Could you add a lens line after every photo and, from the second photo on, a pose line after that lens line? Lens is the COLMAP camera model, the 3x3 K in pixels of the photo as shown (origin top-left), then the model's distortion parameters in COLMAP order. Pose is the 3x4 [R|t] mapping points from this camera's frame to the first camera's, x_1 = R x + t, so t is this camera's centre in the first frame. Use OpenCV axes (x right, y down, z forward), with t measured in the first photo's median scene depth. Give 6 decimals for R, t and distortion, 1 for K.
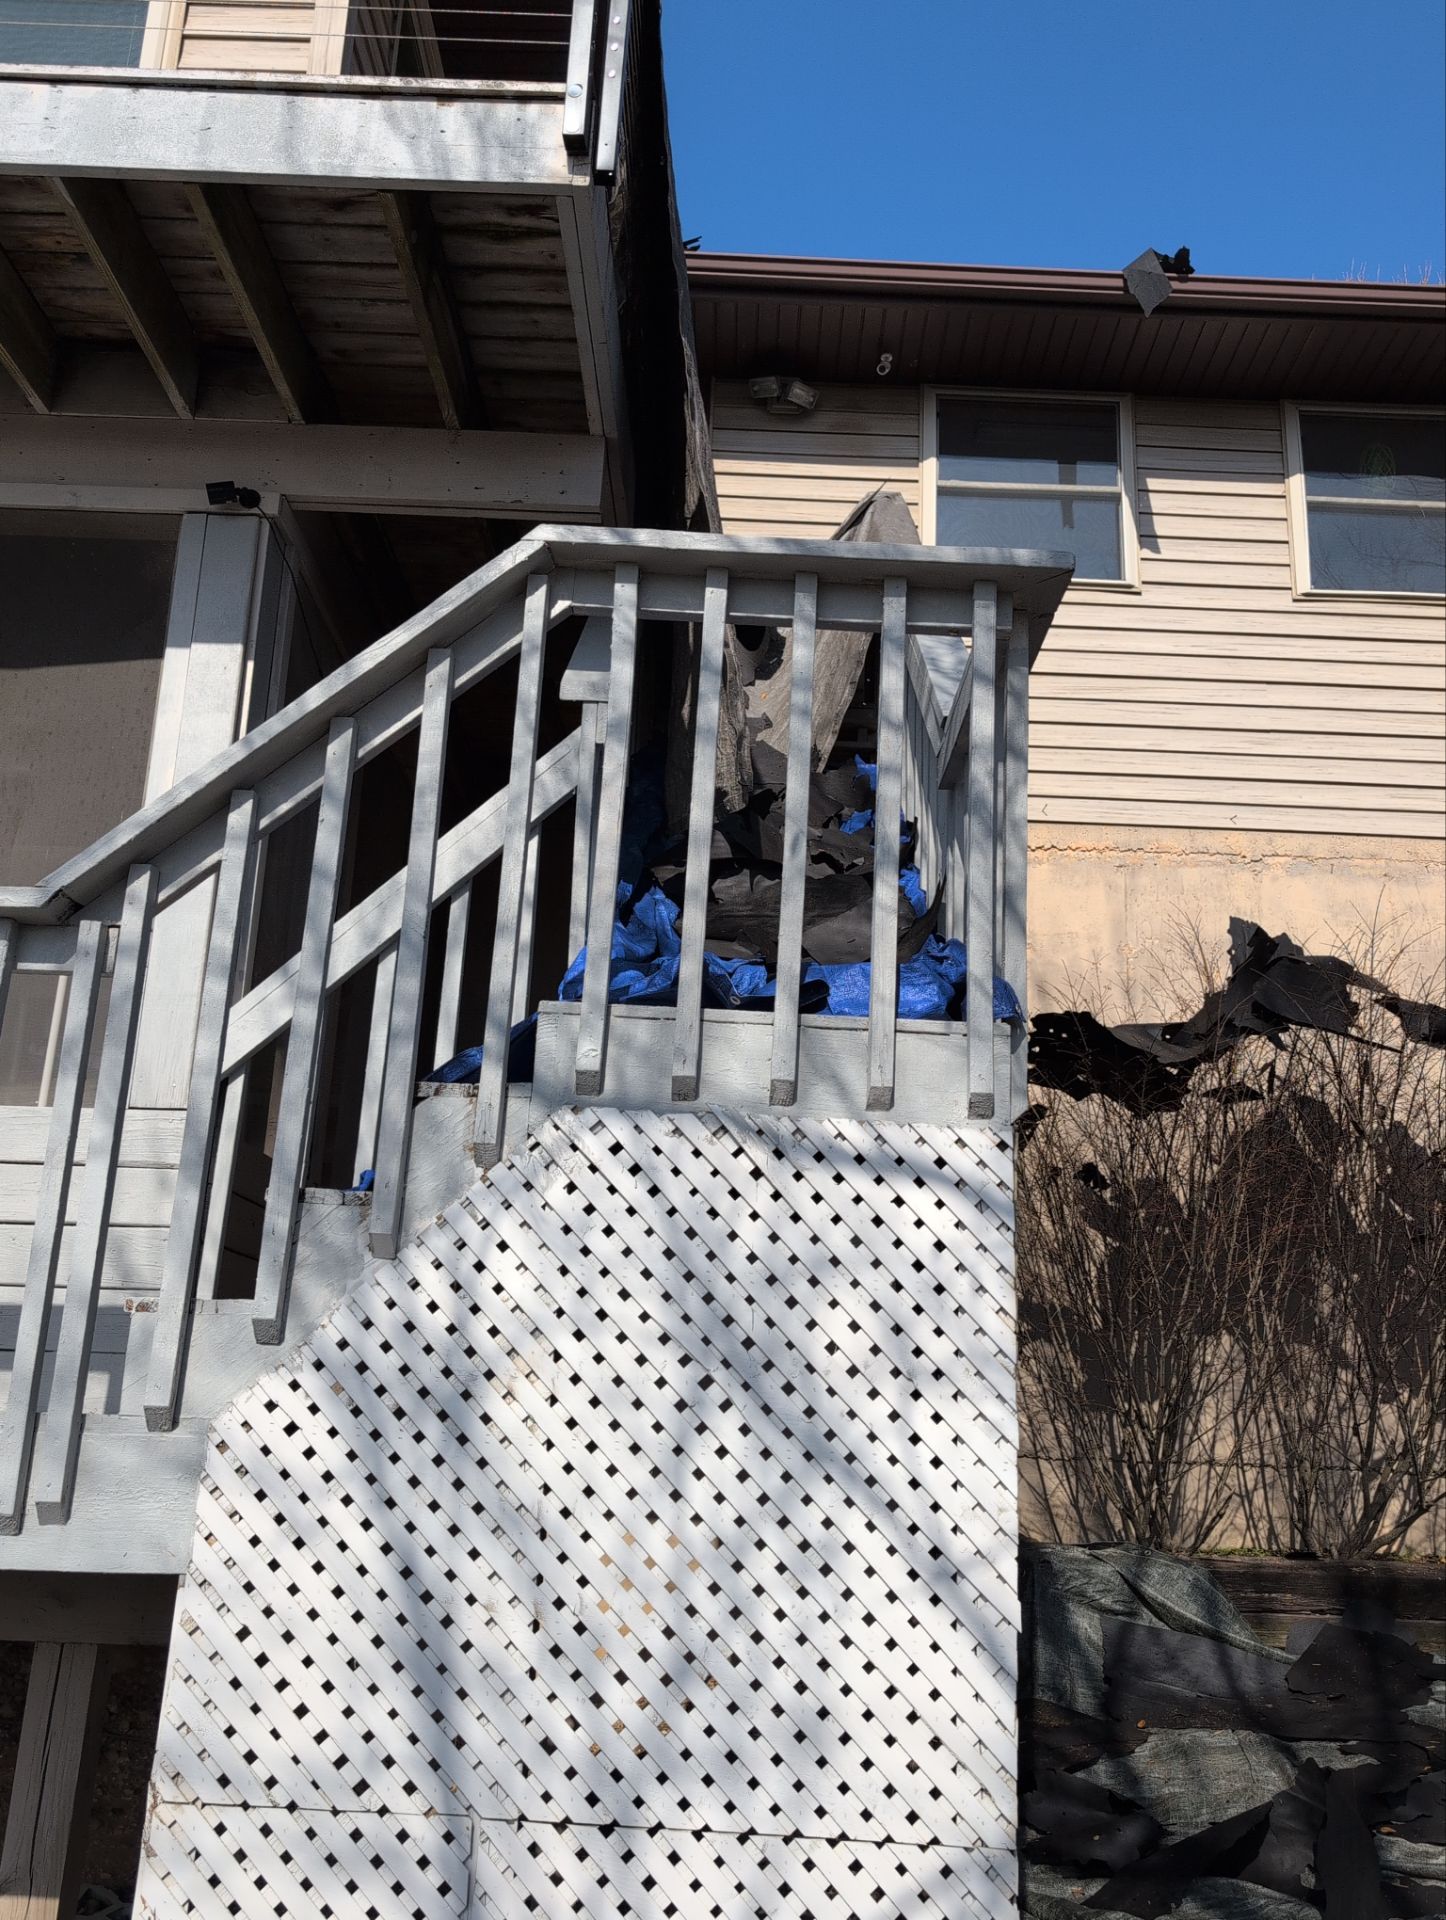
lens RADIAL K [[1615.4, 0, 721.8], [0, 1615.4, 955.6], [0, 0, 1]] dist [0.031123, -0.024499]
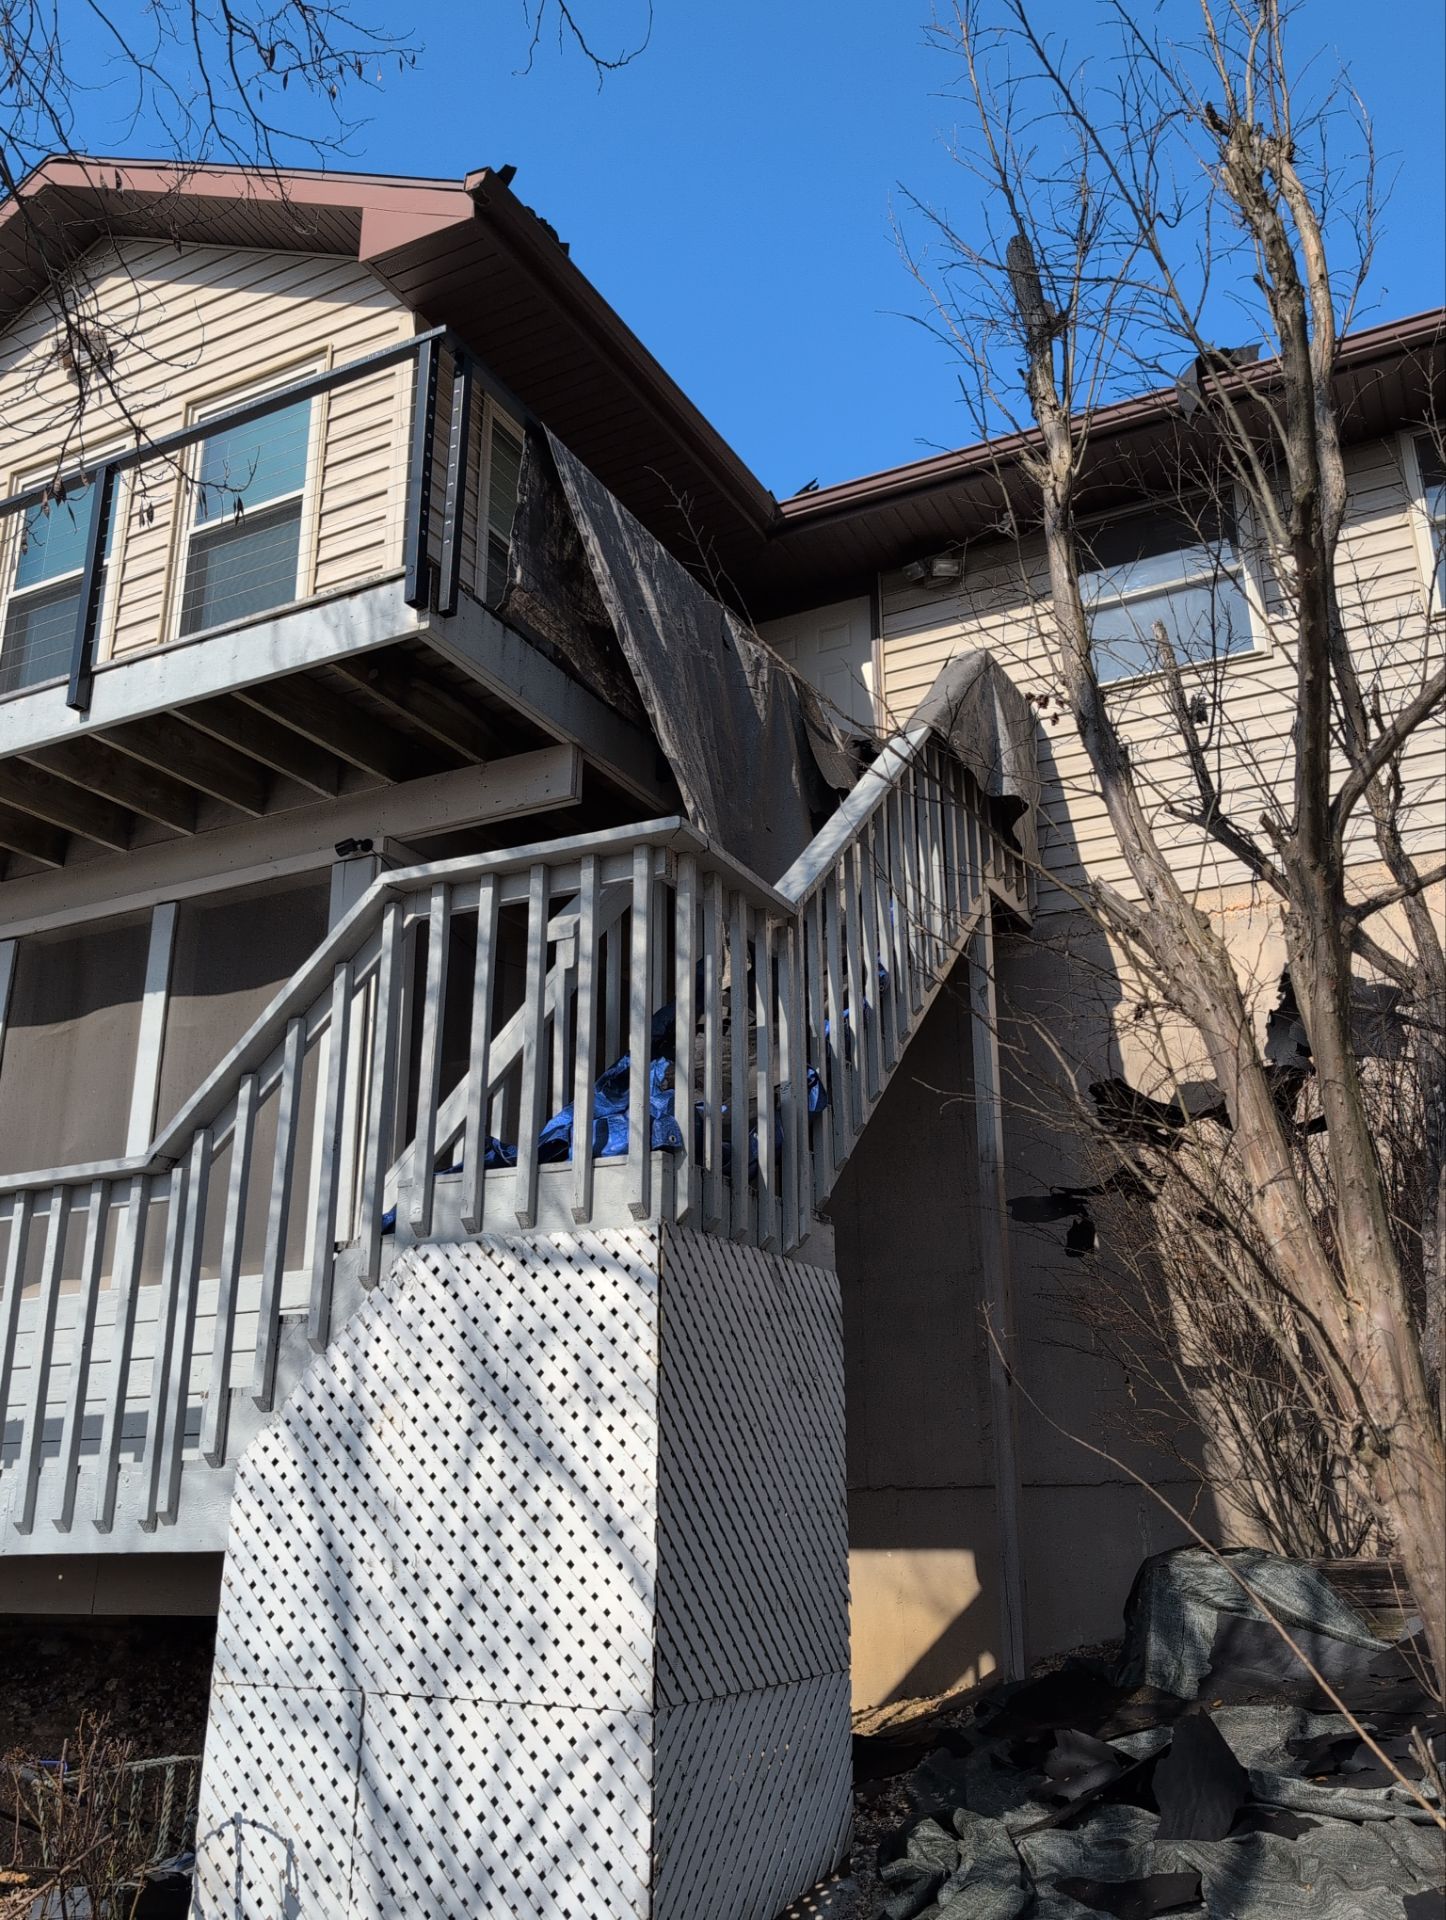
lens RADIAL K [[1615.4, 0, 728.9], [0, 1615.4, 962.1], [0, 0, 1]] dist [0.031123, -0.024499]
pose [[0.886901, -0.189242, -0.421419, 0.938488], [0.169233, 0.981923, -0.084782, 0.008321], [0.429845, 0.003876, 0.902894, -0.300537]]
